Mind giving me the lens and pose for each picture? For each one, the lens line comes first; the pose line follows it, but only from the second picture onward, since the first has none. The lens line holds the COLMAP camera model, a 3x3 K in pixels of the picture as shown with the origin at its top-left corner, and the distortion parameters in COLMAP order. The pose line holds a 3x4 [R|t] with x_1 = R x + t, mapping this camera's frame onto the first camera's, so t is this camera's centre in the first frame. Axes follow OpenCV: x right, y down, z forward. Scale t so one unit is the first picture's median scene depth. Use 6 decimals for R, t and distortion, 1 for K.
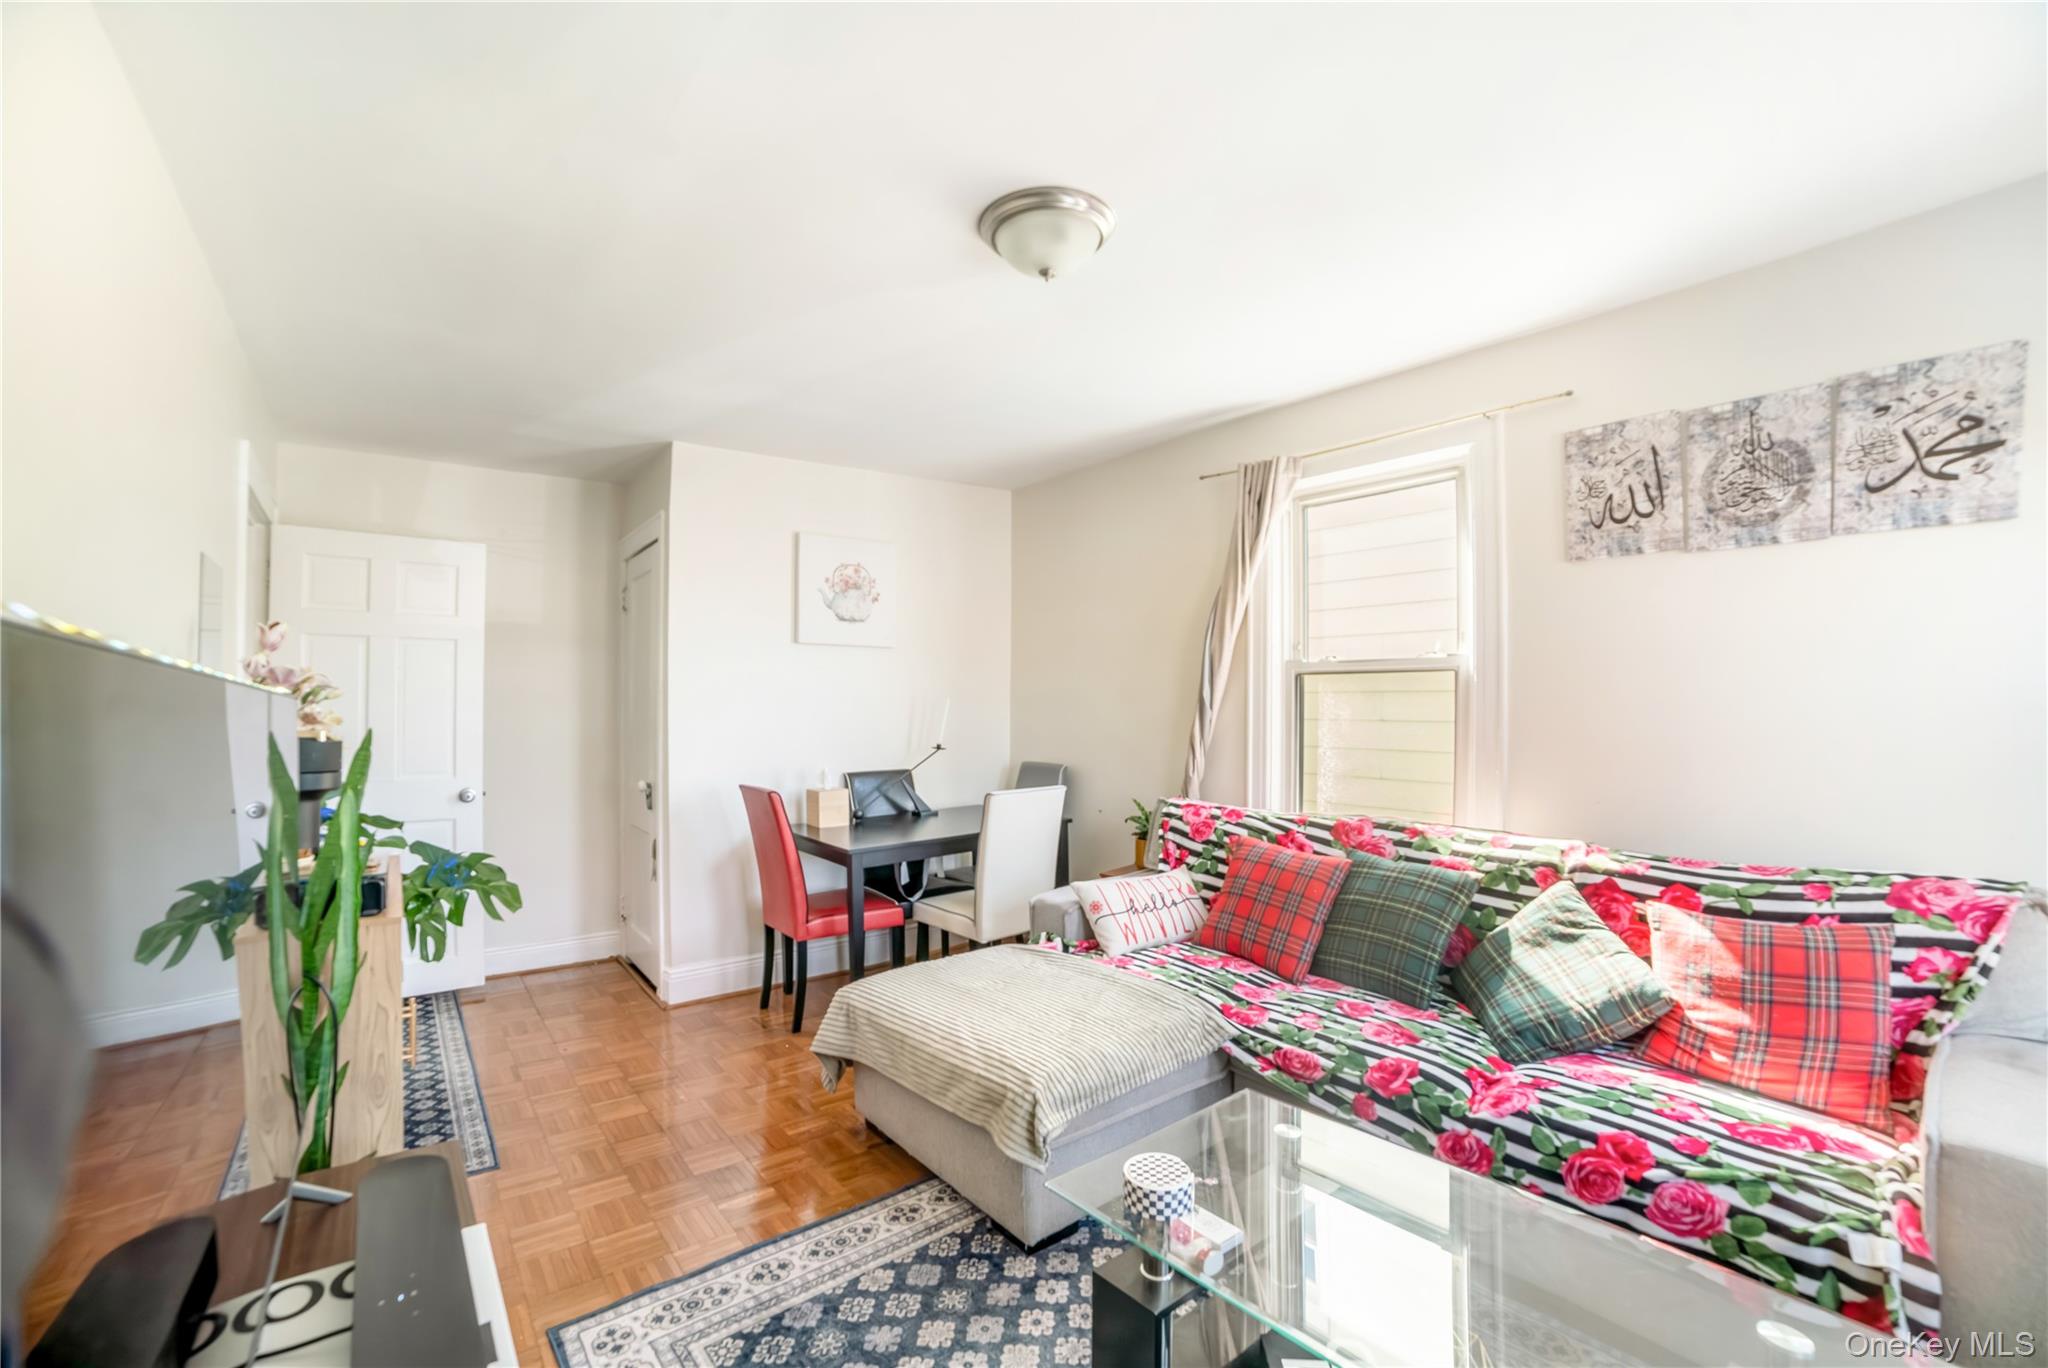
lens RADIAL K [[861.9, 0, 1023.6], [0, 861.9, 686.9], [0, 0, 1]] dist [-0.002851, 0.000008]
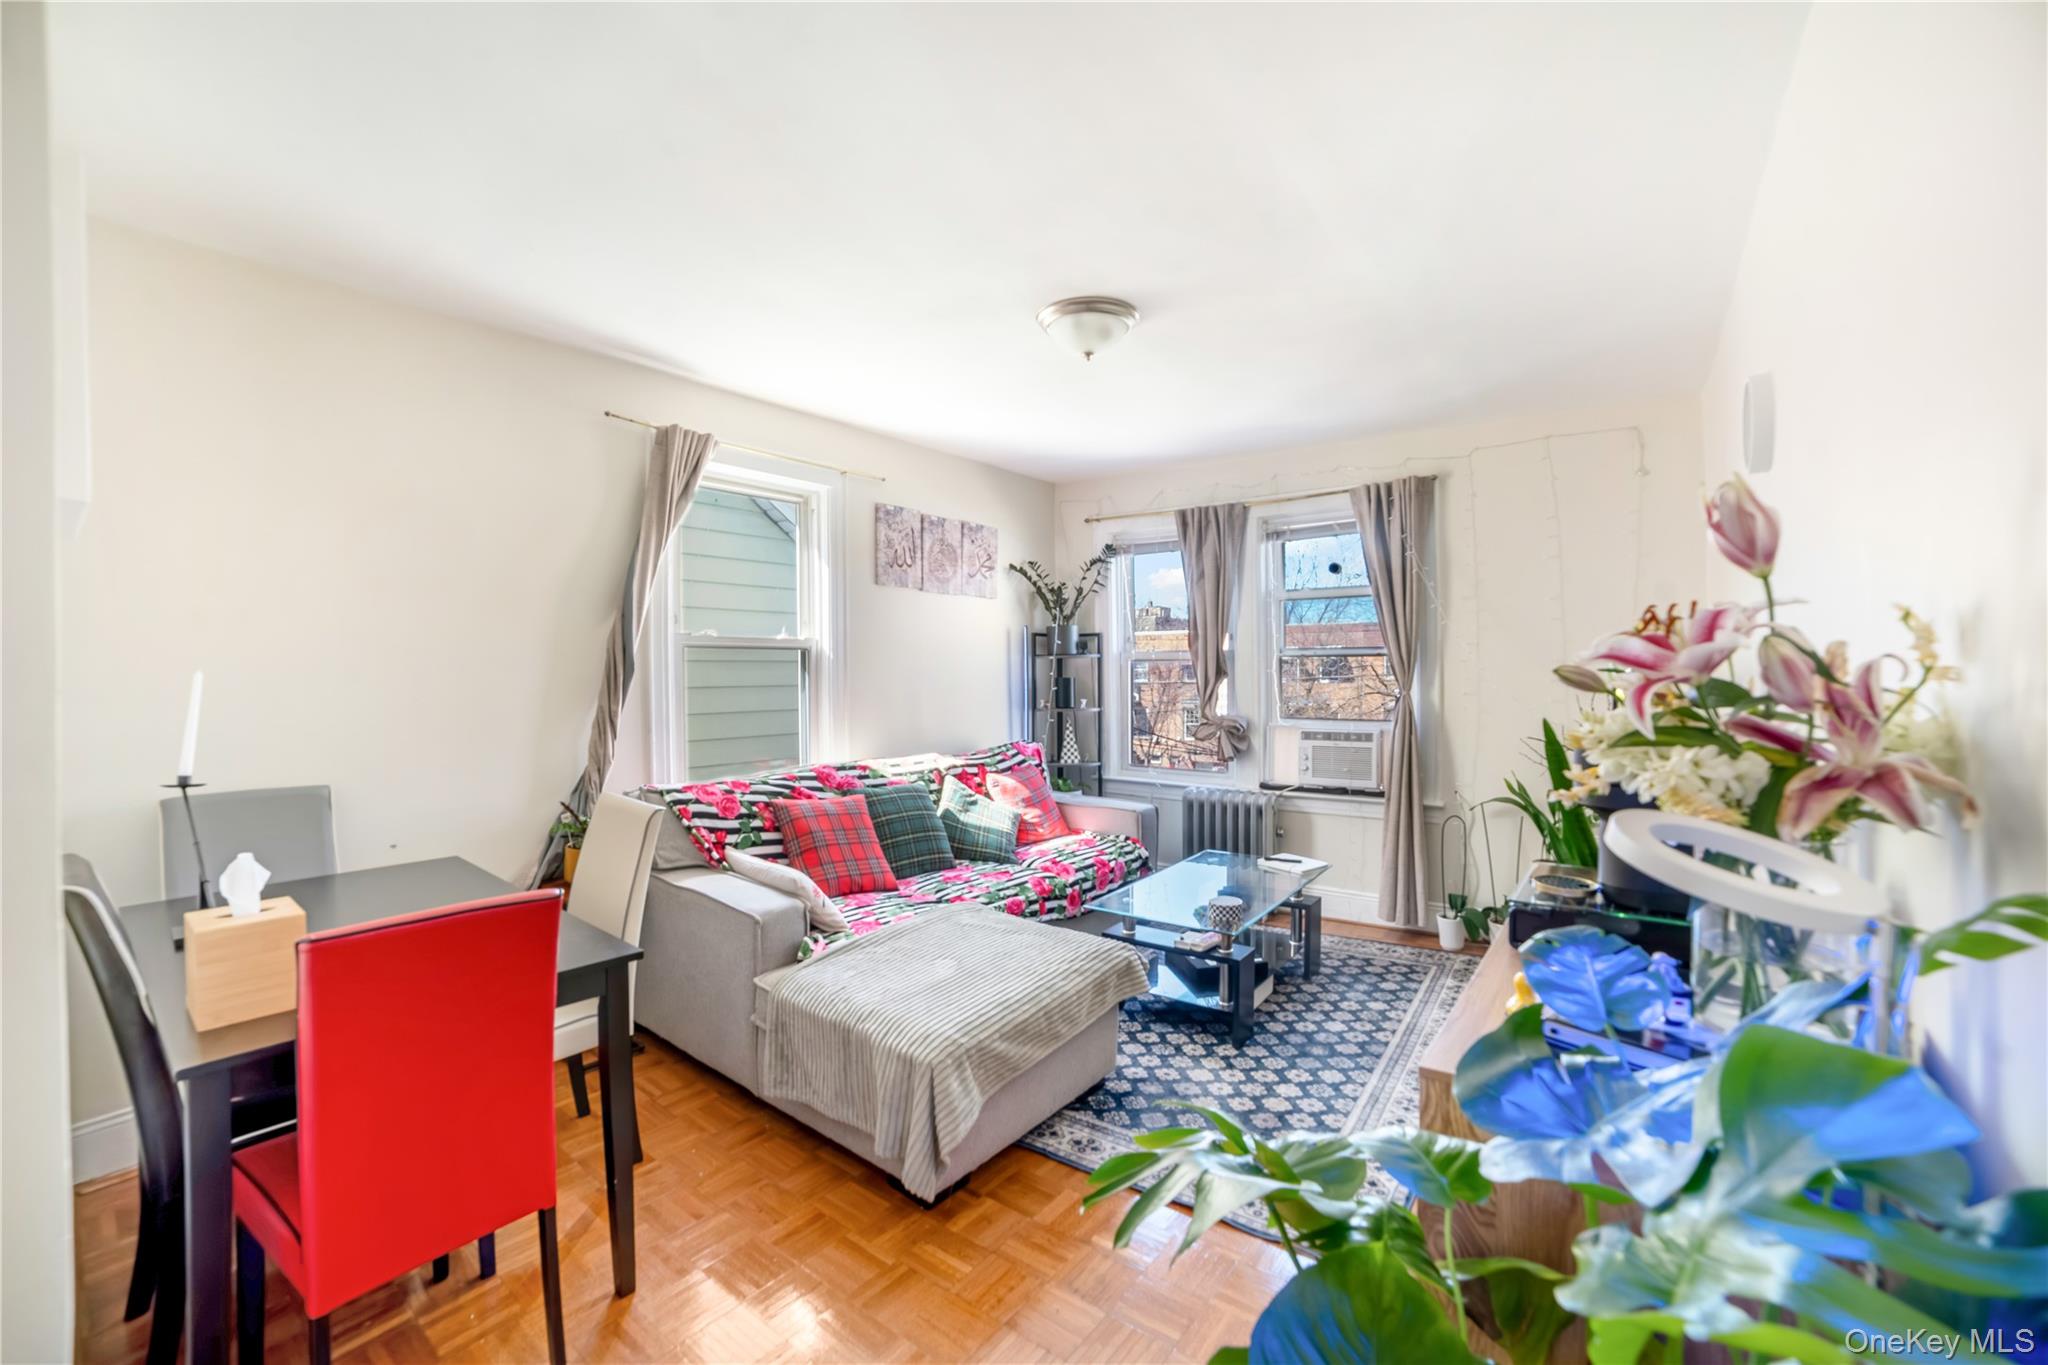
lens RADIAL K [[861.9, 0, 1022.3], [0, 861.9, 685.6], [0, 0, 1]] dist [-0.002851, 0.000008]
pose [[-0.231679, -0.011893, 0.972720, -1.119645], [-0.016580, 0.999828, 0.008275, 0.027672], [-0.972651, -0.014210, -0.231837, 1.284667]]
